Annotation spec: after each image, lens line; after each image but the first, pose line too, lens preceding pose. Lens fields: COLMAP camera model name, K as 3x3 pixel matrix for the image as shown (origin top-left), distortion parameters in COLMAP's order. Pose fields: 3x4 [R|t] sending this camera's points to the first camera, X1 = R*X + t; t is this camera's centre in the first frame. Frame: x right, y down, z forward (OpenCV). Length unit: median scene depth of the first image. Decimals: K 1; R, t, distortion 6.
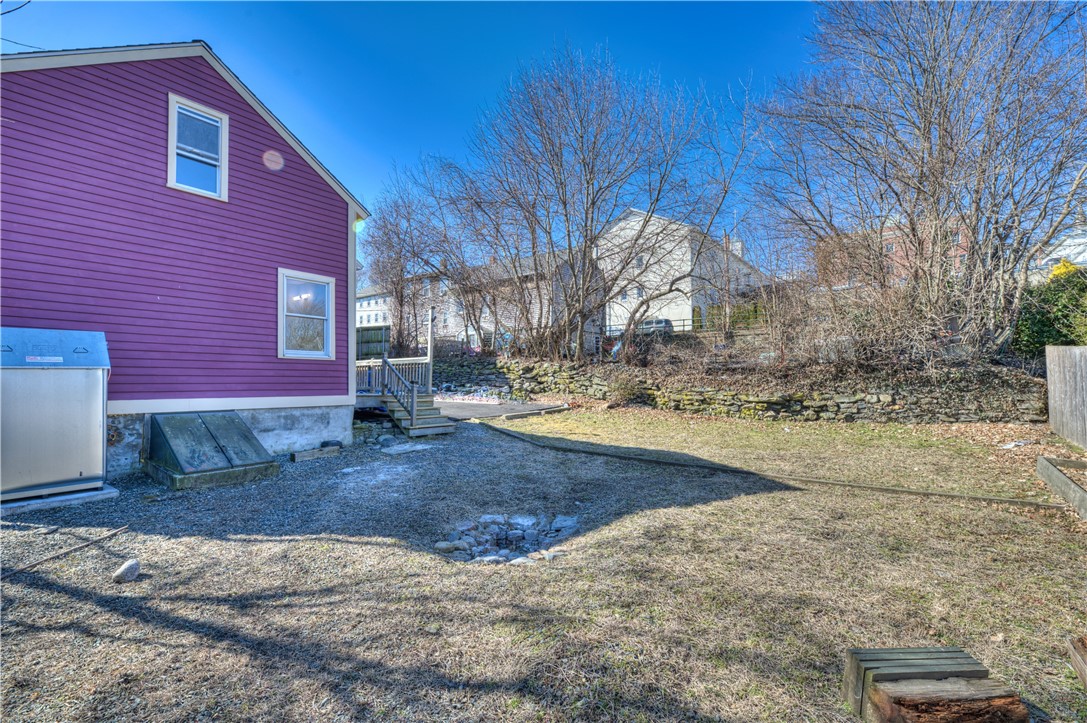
lens RADIAL K [[471.2, 0, 540.1], [0, 471.2, 363.0], [0, 0, 1]] dist [-0.000756, -0.004433]
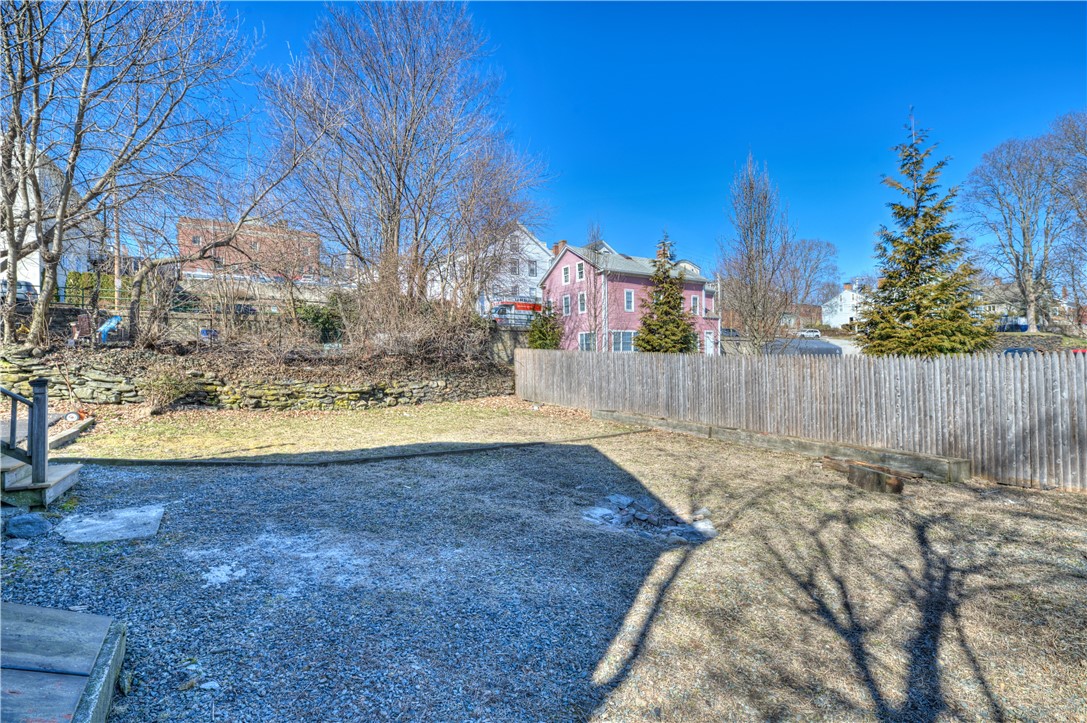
lens RADIAL K [[471.2, 0, 544.6], [0, 471.2, 360.2], [0, 0, 1]] dist [-0.000756, -0.004433]
pose [[0.340834, 0.009753, 0.940073, -0.352434], [-0.021404, 0.999767, -0.002612, 0.007650], [-0.939880, -0.019231, 0.340964, 0.269922]]
